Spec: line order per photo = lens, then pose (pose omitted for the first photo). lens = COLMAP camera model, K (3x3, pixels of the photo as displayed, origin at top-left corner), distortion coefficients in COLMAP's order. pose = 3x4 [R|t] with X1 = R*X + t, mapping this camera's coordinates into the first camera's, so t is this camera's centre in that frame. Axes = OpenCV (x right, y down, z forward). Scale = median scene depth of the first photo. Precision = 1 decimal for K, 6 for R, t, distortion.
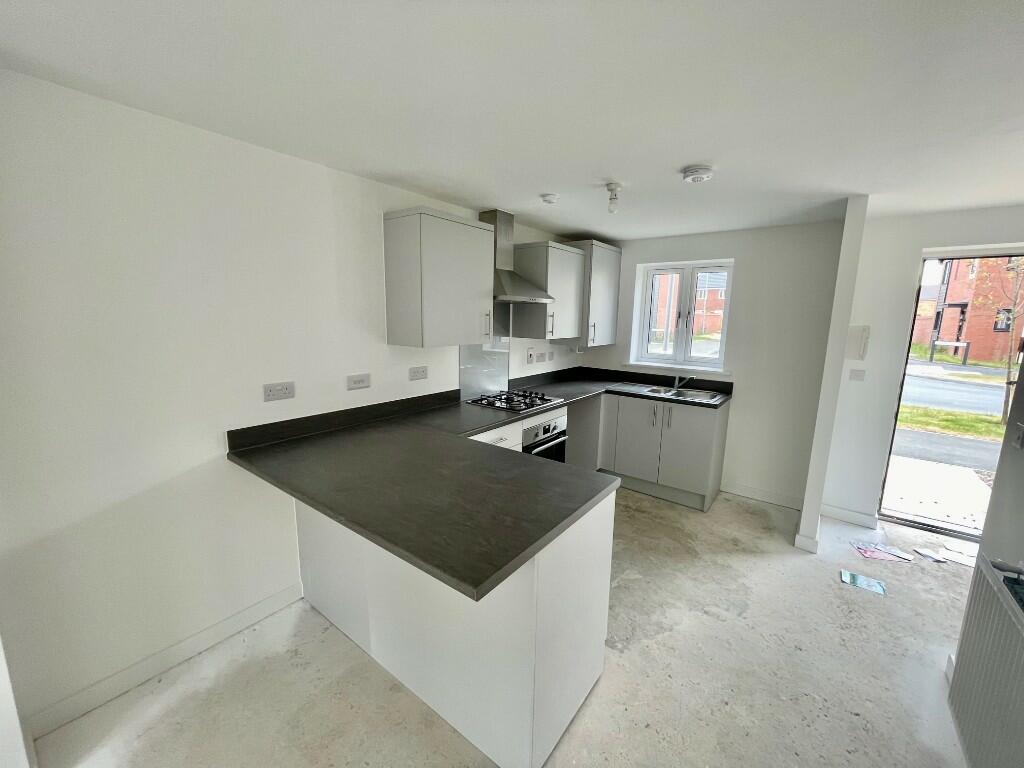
lens RADIAL K [[413.1, 0, 513.2], [0, 413.1, 384.5], [0, 0, 1]] dist [-0.002028, 0.000155]
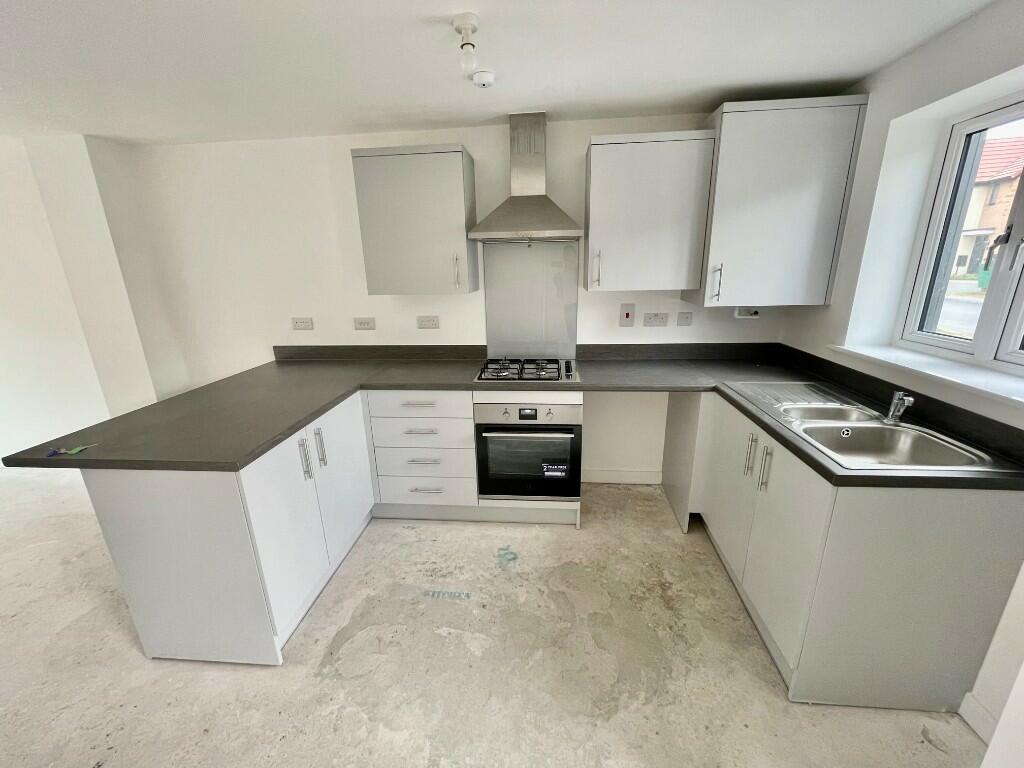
lens RADIAL K [[413.1, 0, 513.4], [0, 413.1, 385.4], [0, 0, 1]] dist [-0.002028, 0.000155]
pose [[0.530459, 0.211281, -0.820959, 0.656721], [-0.109397, 0.977406, 0.180858, -0.072472], [0.840622, -0.006127, 0.541587, 0.566703]]
